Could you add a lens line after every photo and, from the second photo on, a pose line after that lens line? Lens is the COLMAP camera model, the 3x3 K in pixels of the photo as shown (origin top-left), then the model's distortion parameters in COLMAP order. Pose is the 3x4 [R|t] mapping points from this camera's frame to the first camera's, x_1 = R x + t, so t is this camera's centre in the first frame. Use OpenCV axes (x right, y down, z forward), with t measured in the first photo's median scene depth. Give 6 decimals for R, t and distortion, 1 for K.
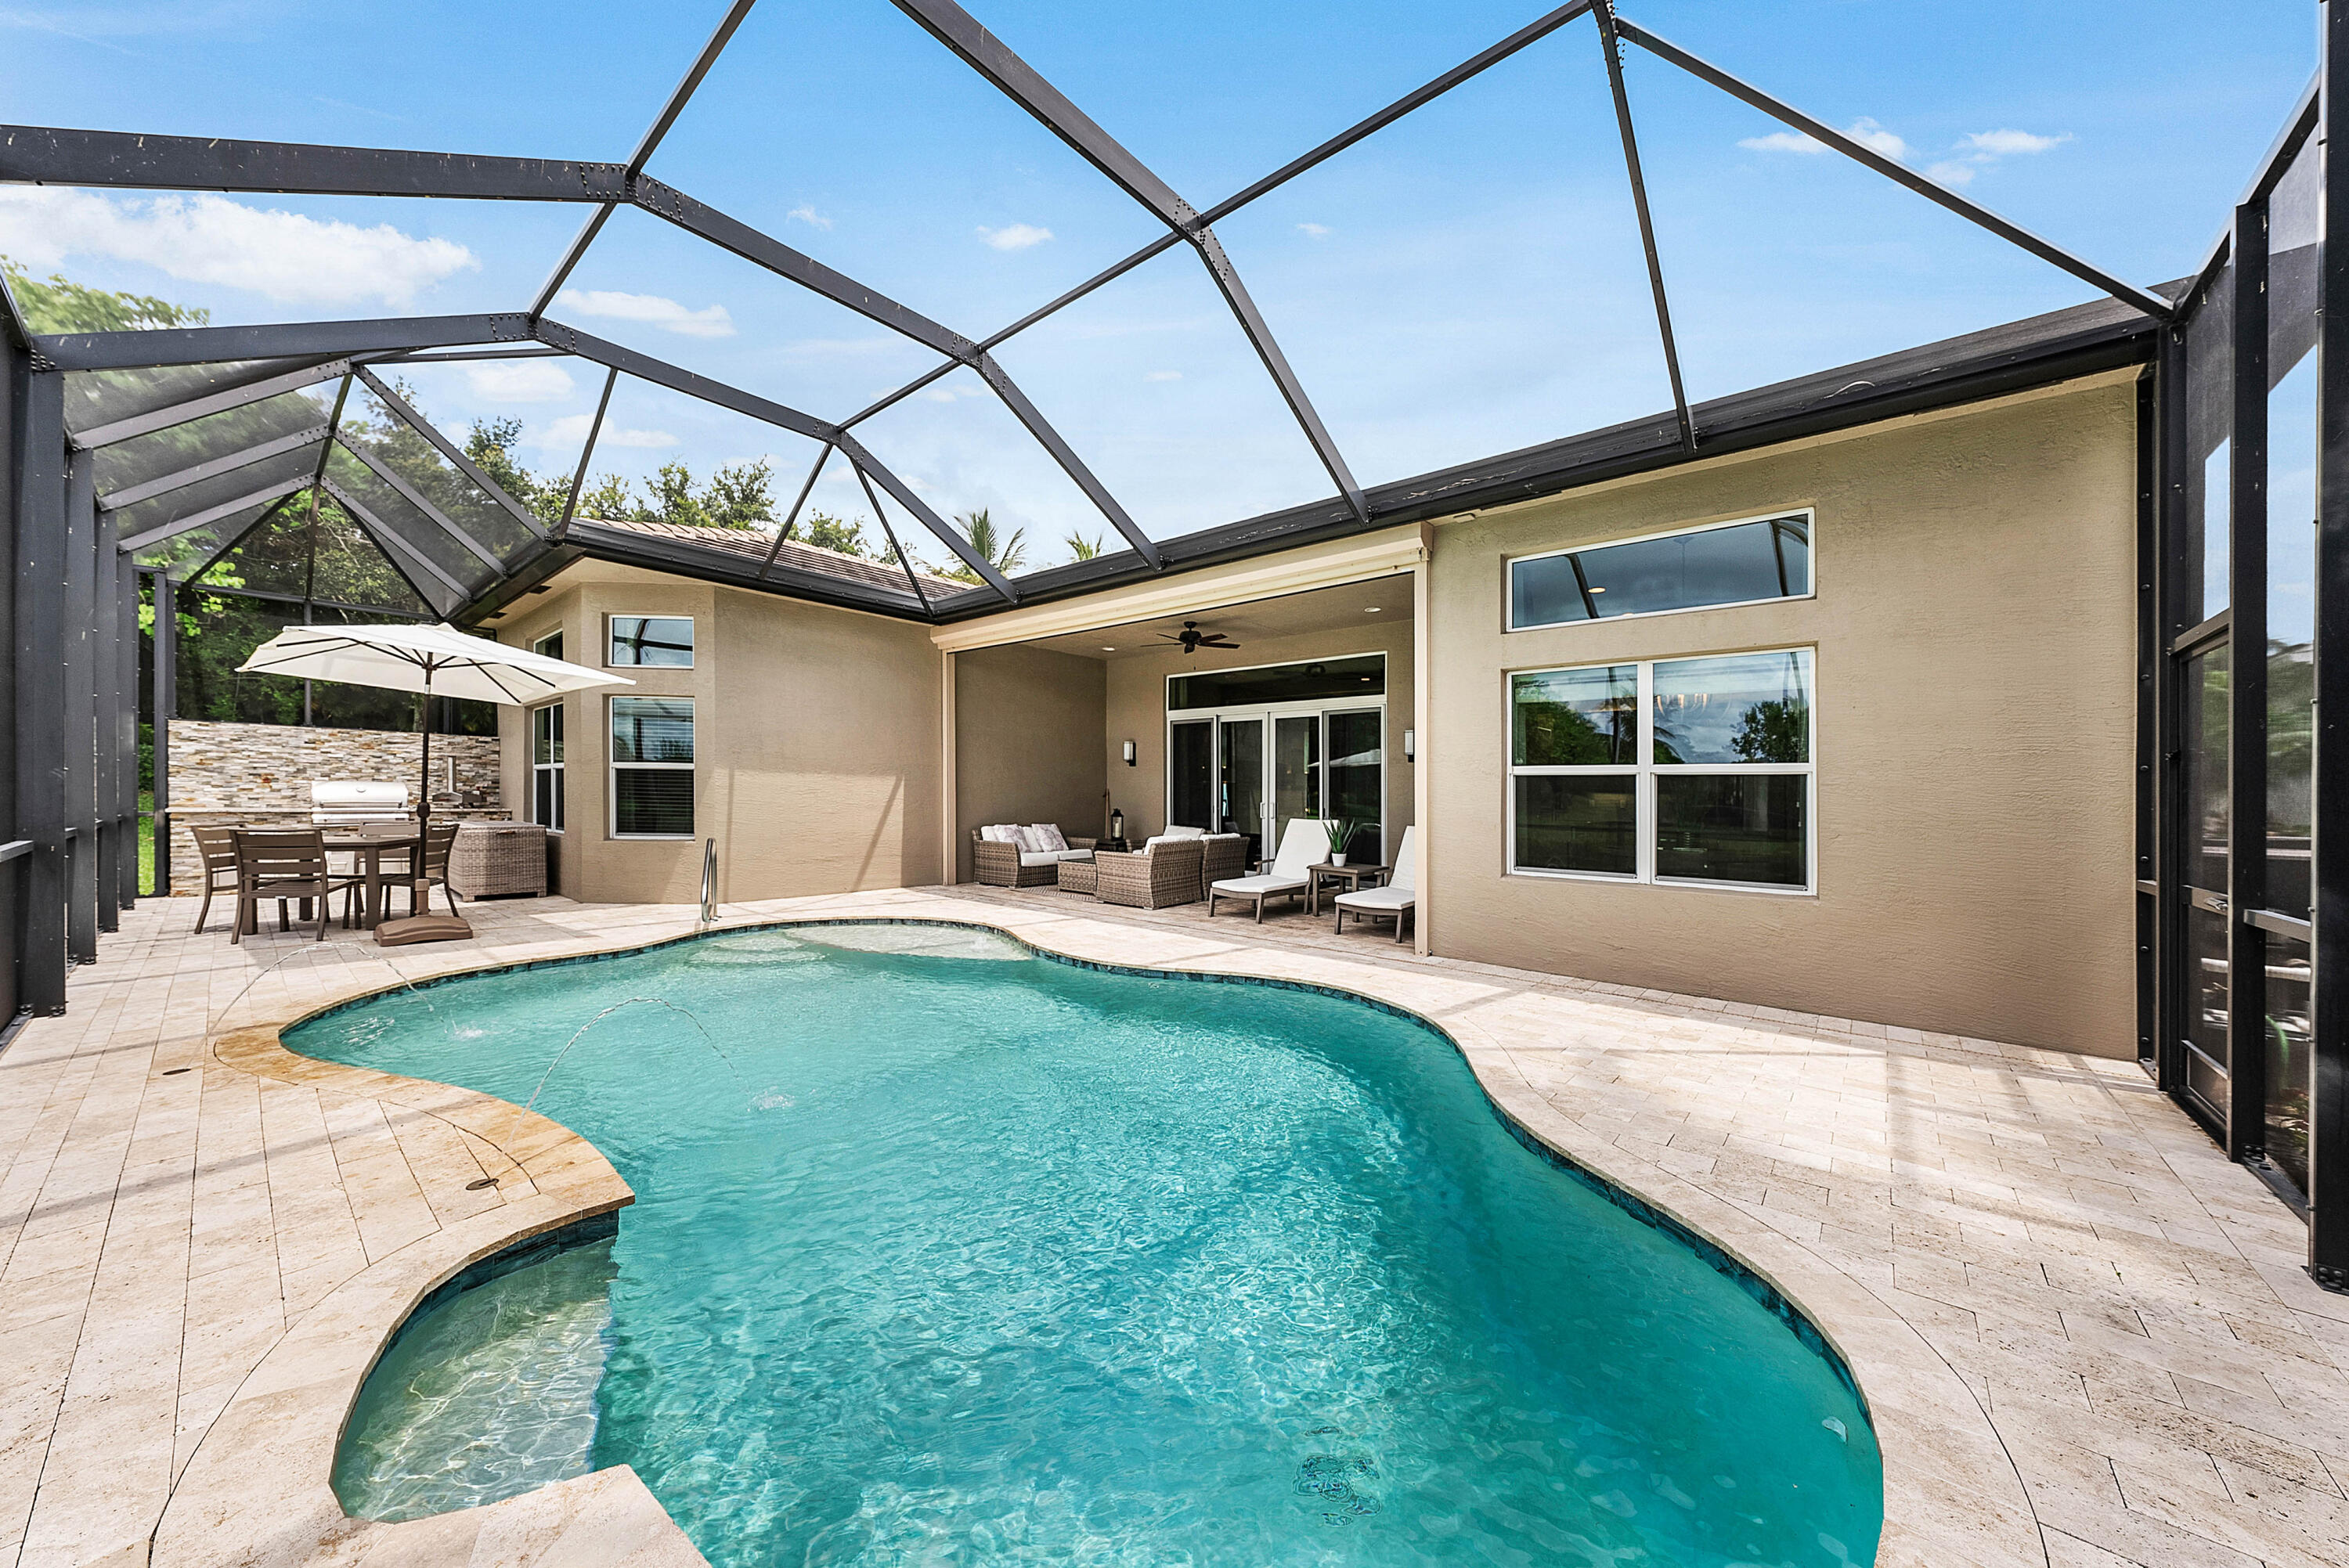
lens RADIAL K [[804.6, 0, 1162.1], [0, 804.6, 793.4], [0, 0, 1]] dist [-0.000005, -0.000014]
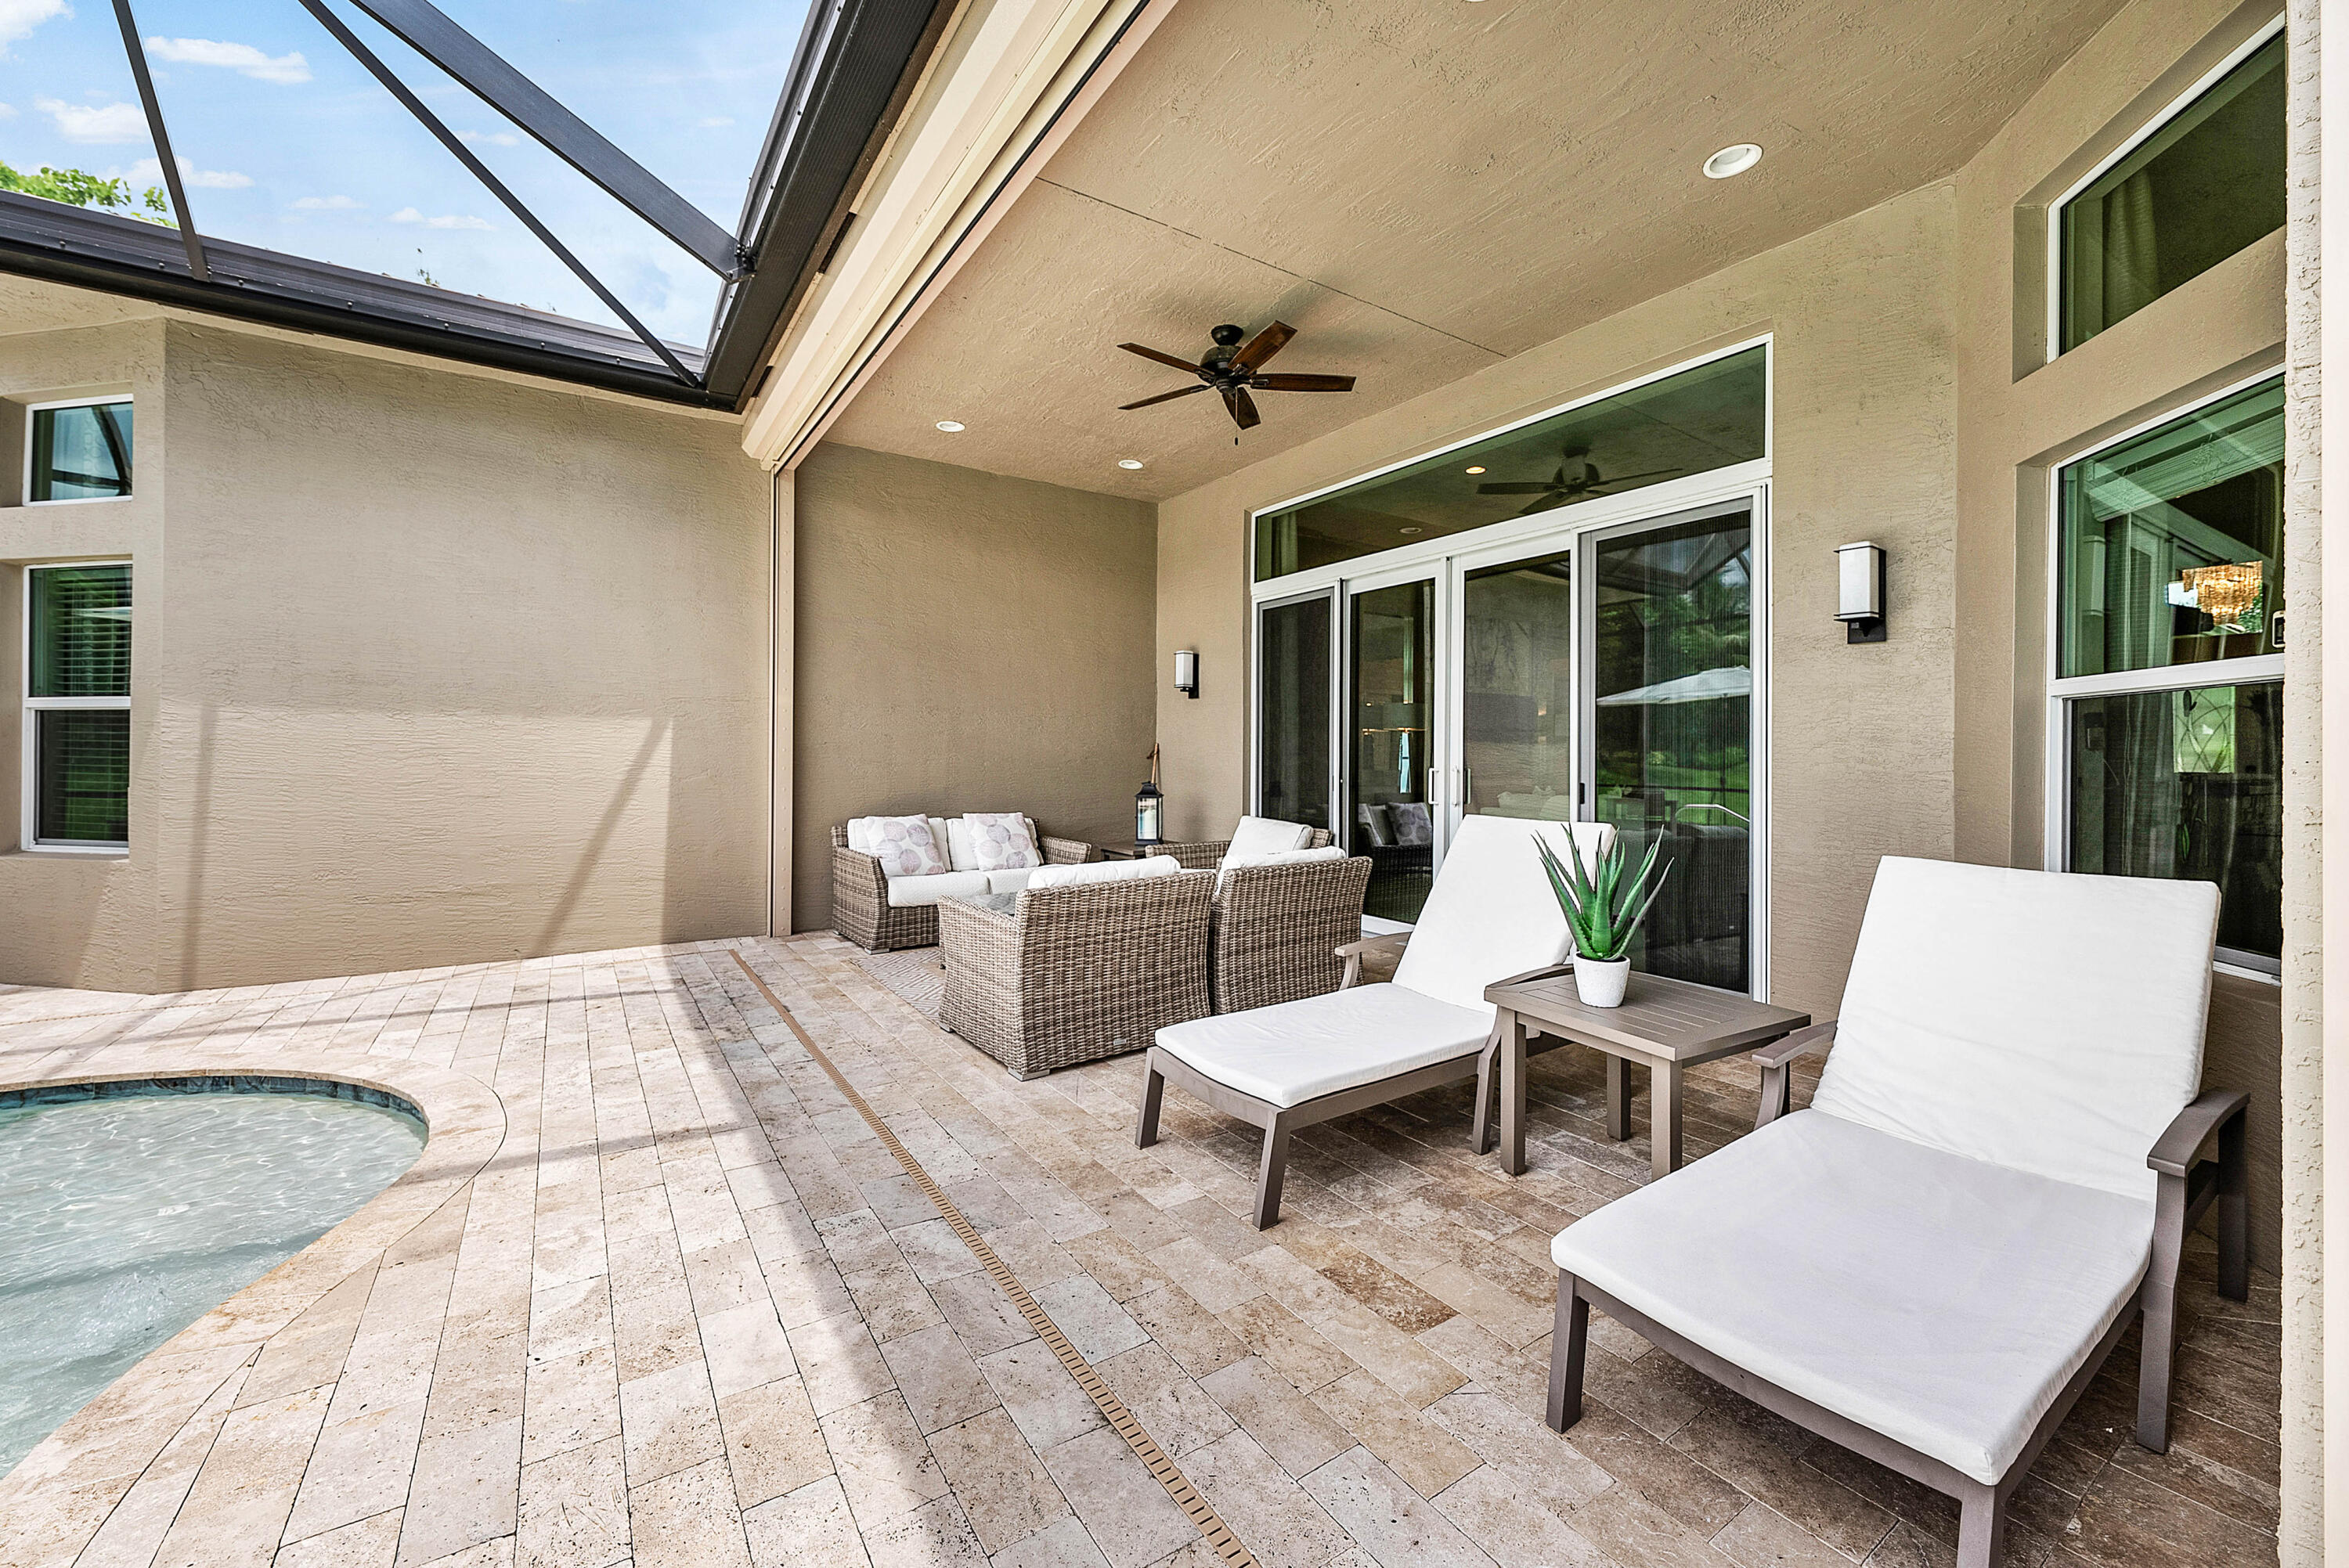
lens RADIAL K [[909.7, 0, 1179.1], [0, 909.7, 755.4], [0, 0, 1]] dist [0.012936, 0.000073]
pose [[0.963414, -0.010543, -0.267810, 0.140106], [0.009568, 0.999942, -0.004943, 0.006326], [0.267847, 0.002200, 0.963459, 0.562434]]
